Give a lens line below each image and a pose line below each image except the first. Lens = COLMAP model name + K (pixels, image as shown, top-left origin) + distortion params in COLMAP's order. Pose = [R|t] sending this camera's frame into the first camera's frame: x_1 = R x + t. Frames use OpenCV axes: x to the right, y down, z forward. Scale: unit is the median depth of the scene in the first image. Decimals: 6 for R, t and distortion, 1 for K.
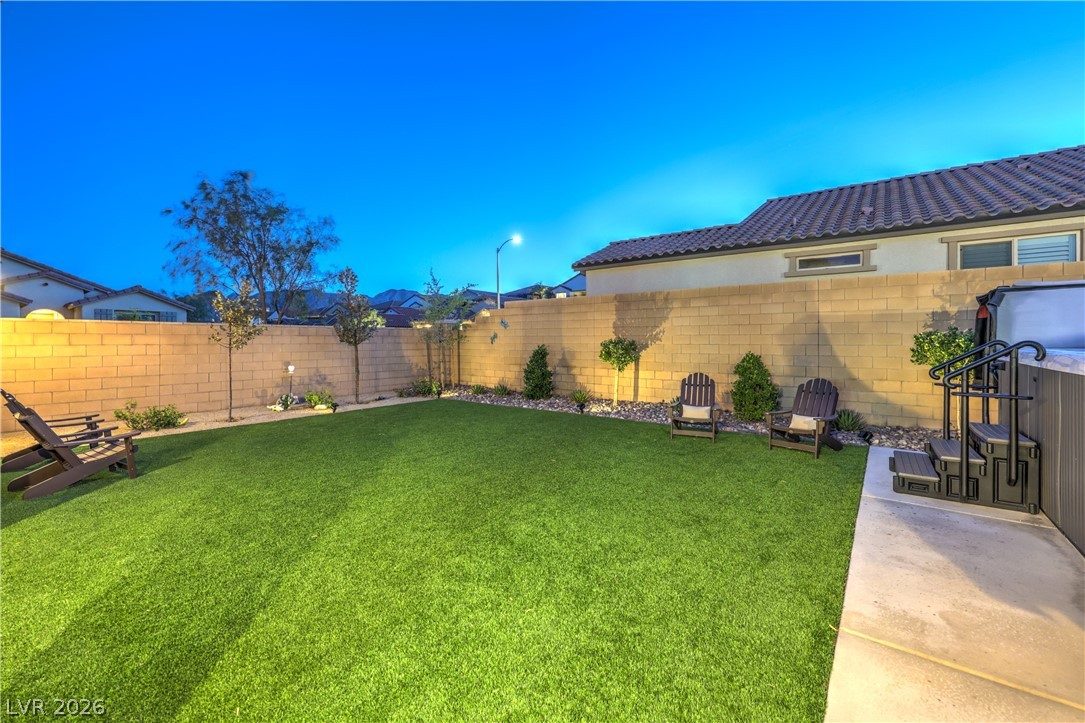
lens RADIAL K [[450.6, 0, 558.1], [0, 450.6, 334.6], [0, 0, 1]] dist [0.007162, -0.000360]
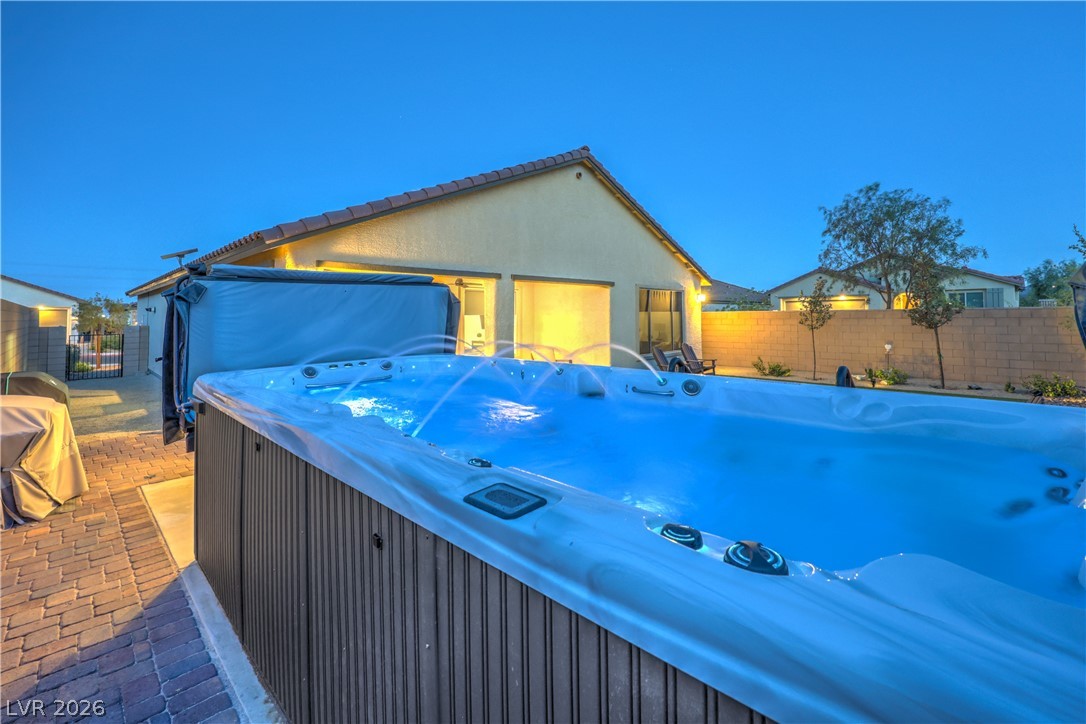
lens RADIAL K [[451.1, 0, 550.3], [0, 451.1, 309.2], [0, 0, 1]] dist [0.007162, -0.000360]
pose [[-0.129076, -0.012399, -0.991557, 0.671345], [0.023325, 0.999607, -0.015536, -0.023336], [0.991360, -0.025133, -0.128736, 0.304971]]
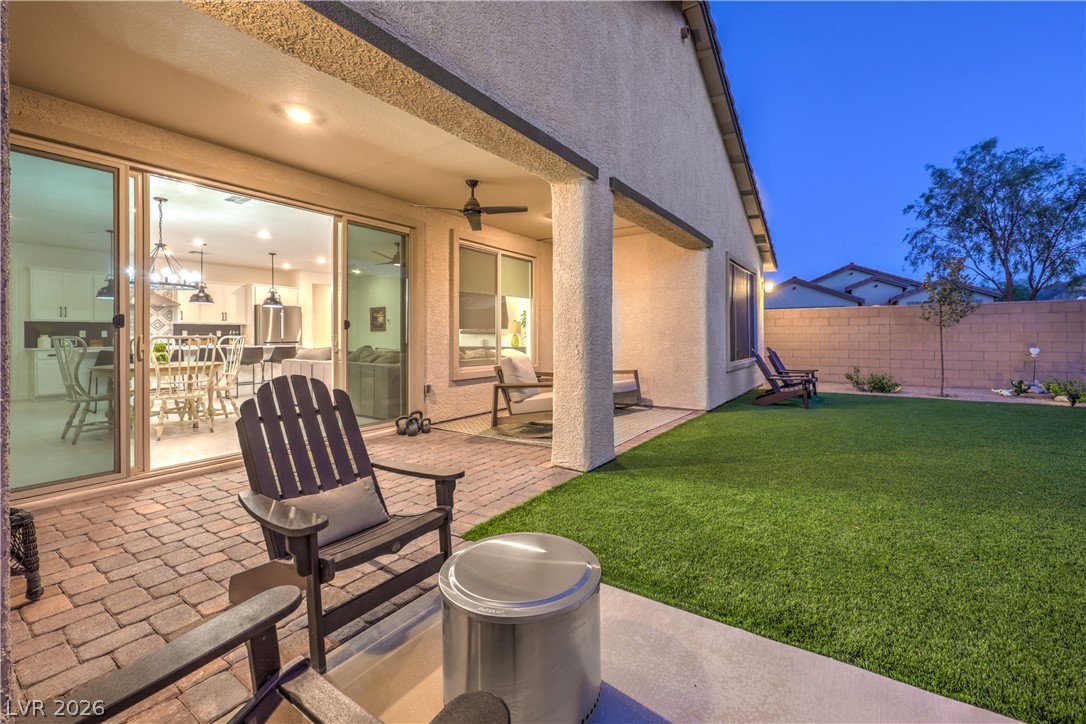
lens RADIAL K [[451.1, 0, 553.7], [0, 451.1, 337.4], [0, 0, 1]] dist [0.007162, -0.000360]
pose [[0.055644, 0.003984, -0.998443, 0.217234], [0.015787, 0.999864, 0.004870, 0.030998], [0.998326, -0.016034, 0.055573, 0.049496]]
